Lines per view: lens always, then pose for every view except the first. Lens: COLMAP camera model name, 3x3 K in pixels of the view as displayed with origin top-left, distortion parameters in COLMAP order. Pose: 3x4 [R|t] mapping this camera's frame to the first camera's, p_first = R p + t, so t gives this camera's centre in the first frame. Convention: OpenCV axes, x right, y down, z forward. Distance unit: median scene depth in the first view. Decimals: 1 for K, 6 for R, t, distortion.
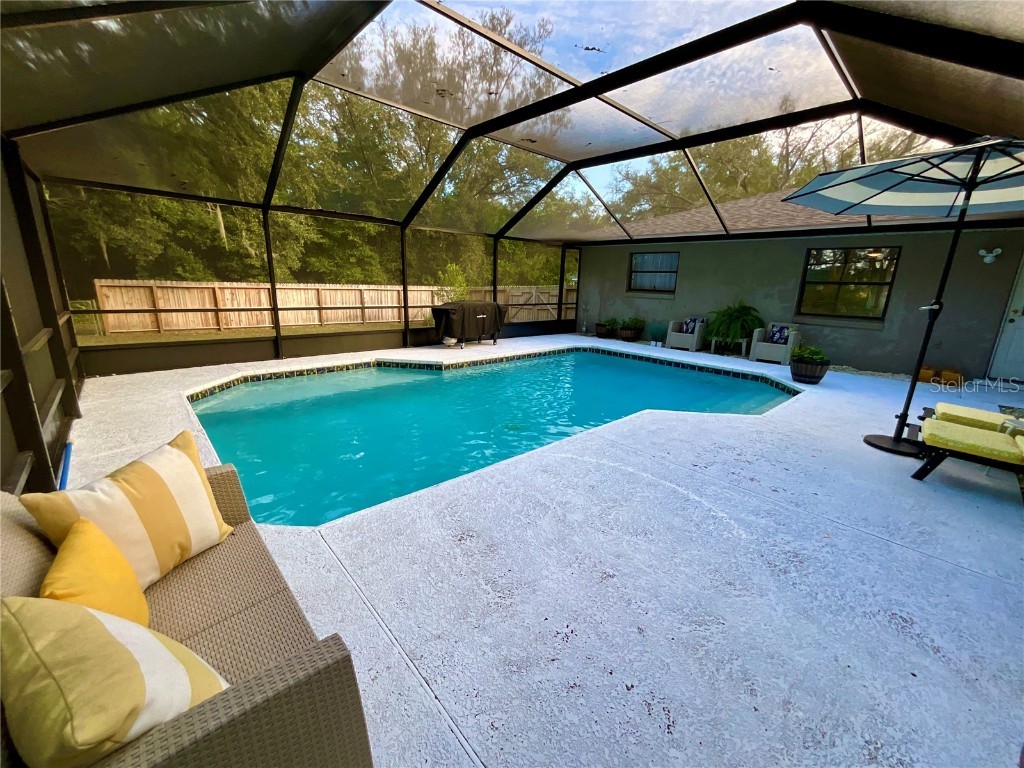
lens RADIAL K [[414.6, 0, 509.6], [0, 414.6, 386.4], [0, 0, 1]] dist [-0.001117, 0.000777]
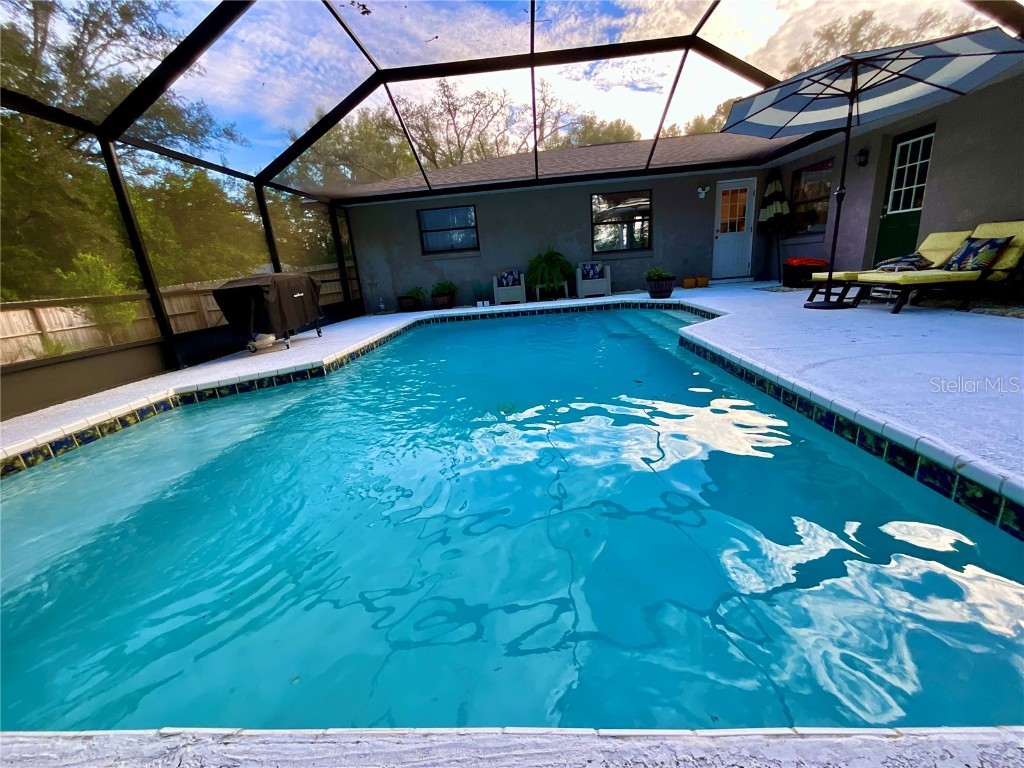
lens RADIAL K [[414.6, 0, 509.4], [0, 414.6, 379.9], [0, 0, 1]] dist [-0.001117, 0.000777]
pose [[0.715960, -0.269281, 0.644118, -0.289596], [0.268999, 0.957787, 0.101411, -0.017665], [-0.644236, 0.100661, 0.758174, 0.304594]]
